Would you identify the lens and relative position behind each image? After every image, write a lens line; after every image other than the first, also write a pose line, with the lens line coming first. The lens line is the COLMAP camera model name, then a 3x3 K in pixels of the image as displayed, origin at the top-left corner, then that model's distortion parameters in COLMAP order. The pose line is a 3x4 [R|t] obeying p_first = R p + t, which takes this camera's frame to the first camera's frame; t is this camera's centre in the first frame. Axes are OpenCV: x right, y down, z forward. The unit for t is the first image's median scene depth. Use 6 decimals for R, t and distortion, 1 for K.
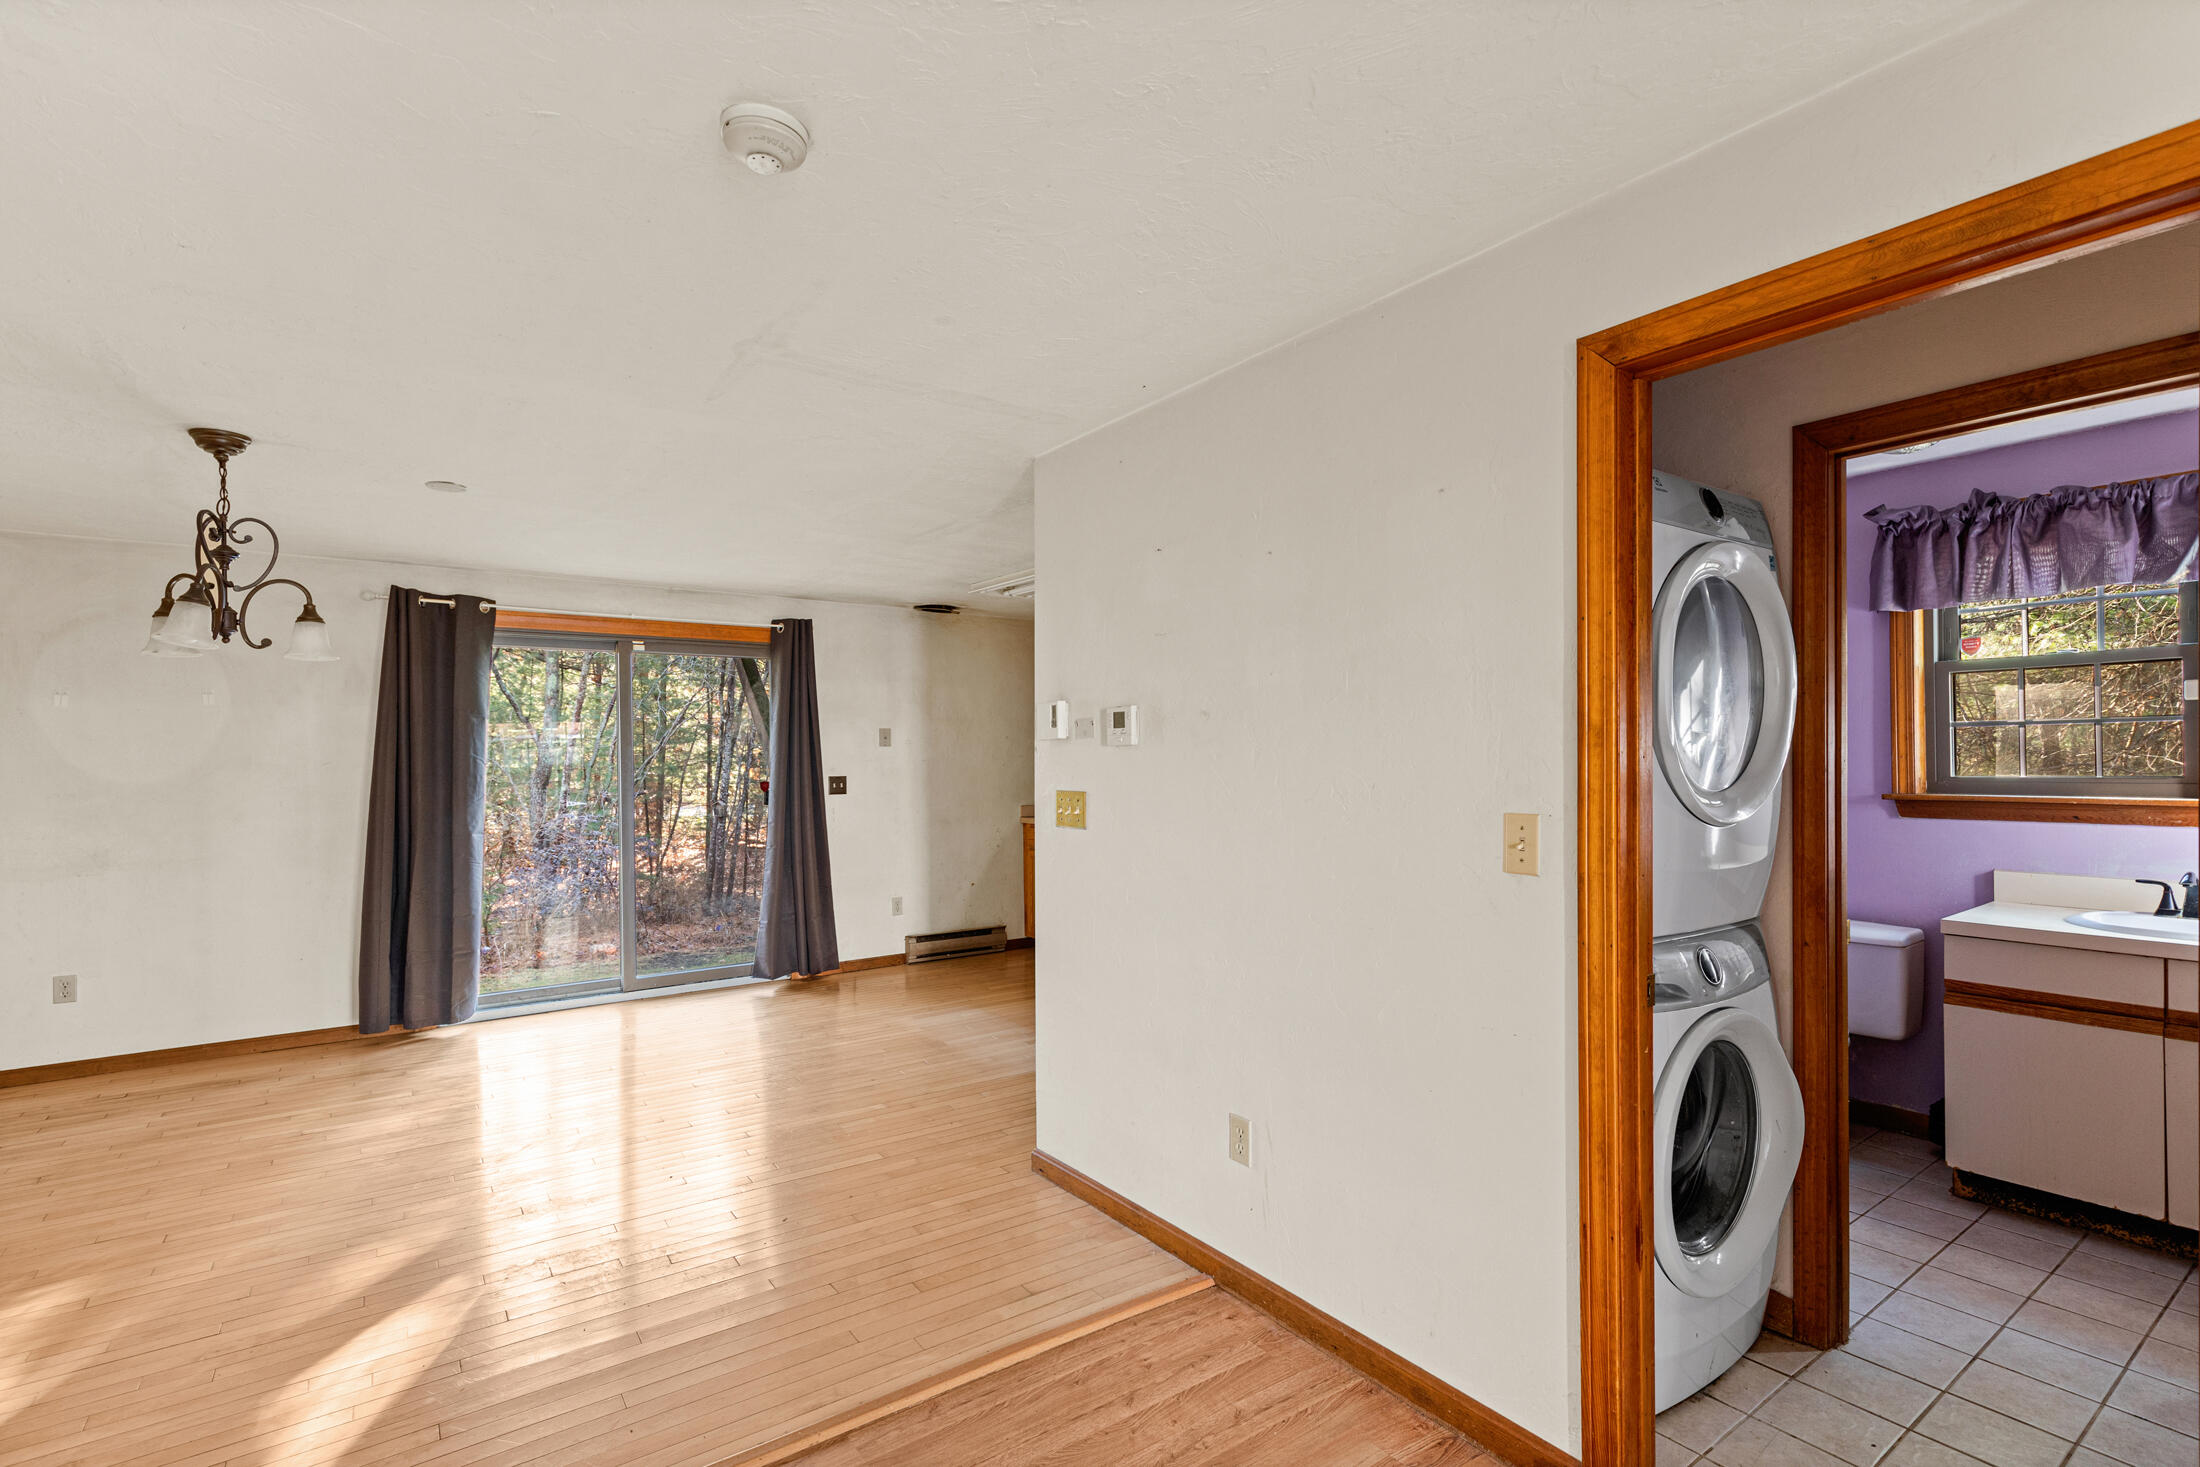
lens RADIAL K [[1010.5, 0, 1106.9], [0, 1010.5, 760.0], [0, 0, 1]] dist [0.004522, -0.000217]
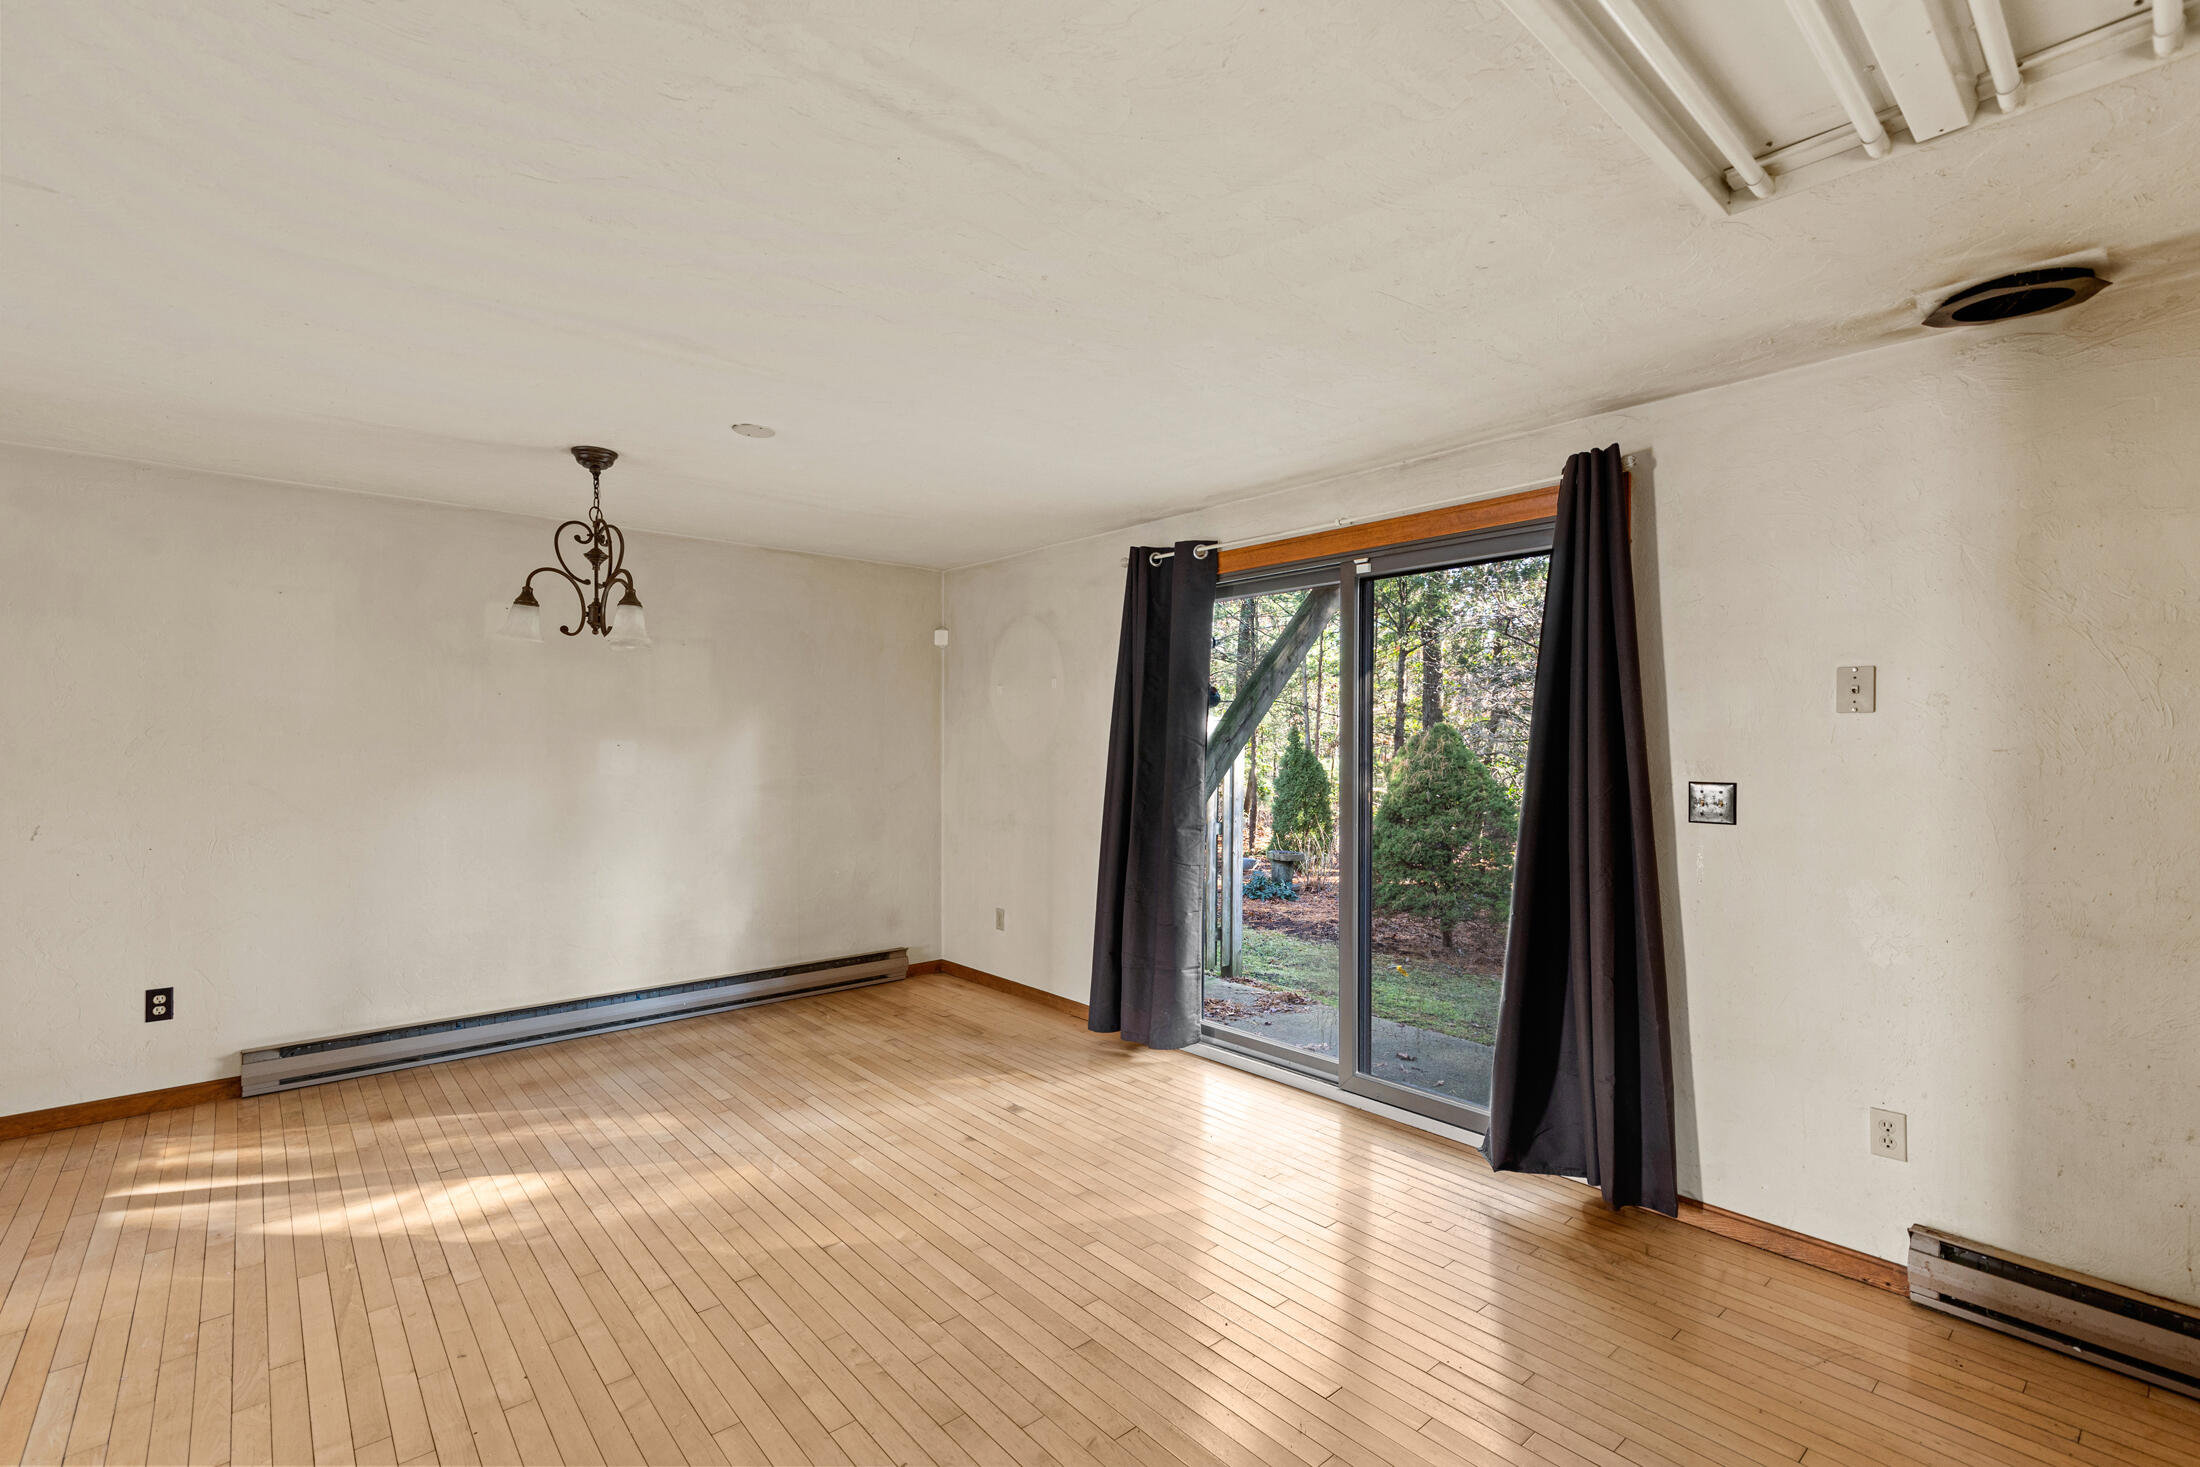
lens RADIAL K [[993.3, 0, 1116.1], [0, 993.3, 747.0], [0, 0, 1]] dist [0.006313, -0.000810]
pose [[0.093600, 0.013042, -0.995524, 0.172843], [-0.006110, 0.999903, 0.012524, -0.003948], [0.995591, 0.004910, 0.093671, 0.860778]]
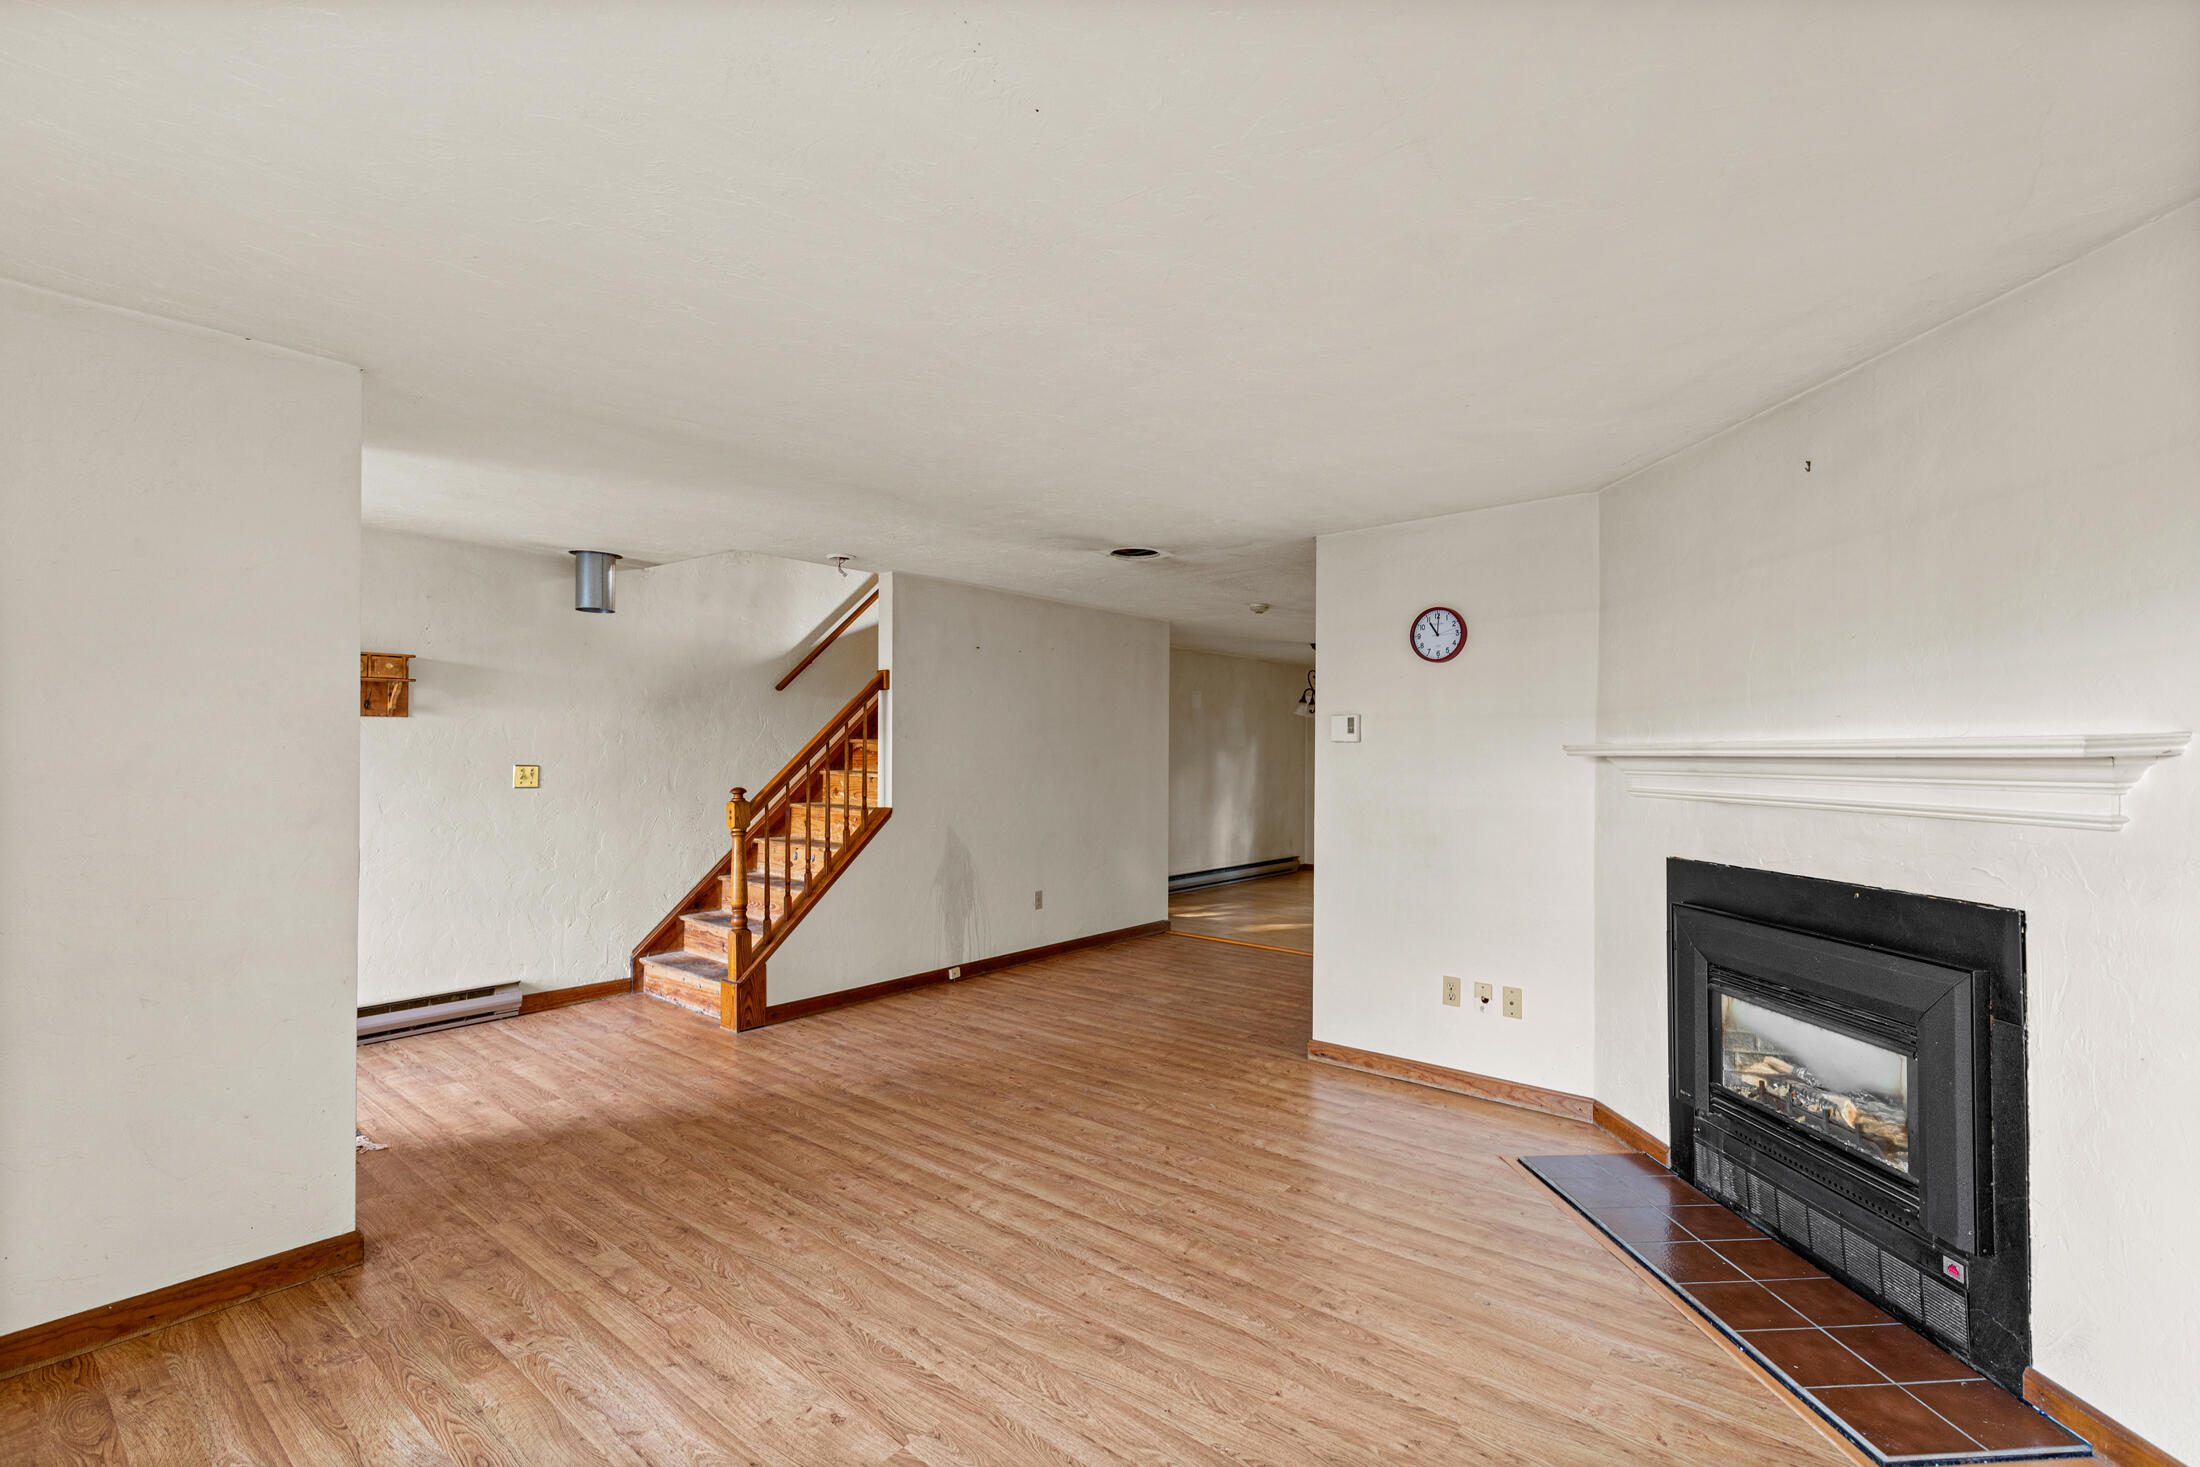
lens RADIAL K [[993.3, 0, 1116.1], [0, 993.3, 747.0], [0, 0, 1]] dist [0.006313, -0.000810]
pose [[0.252412, 0.005359, -0.967605, 1.065088], [-0.011251, 0.999933, 0.002603, -0.009359], [0.967554, 0.010229, 0.252456, -0.187970]]
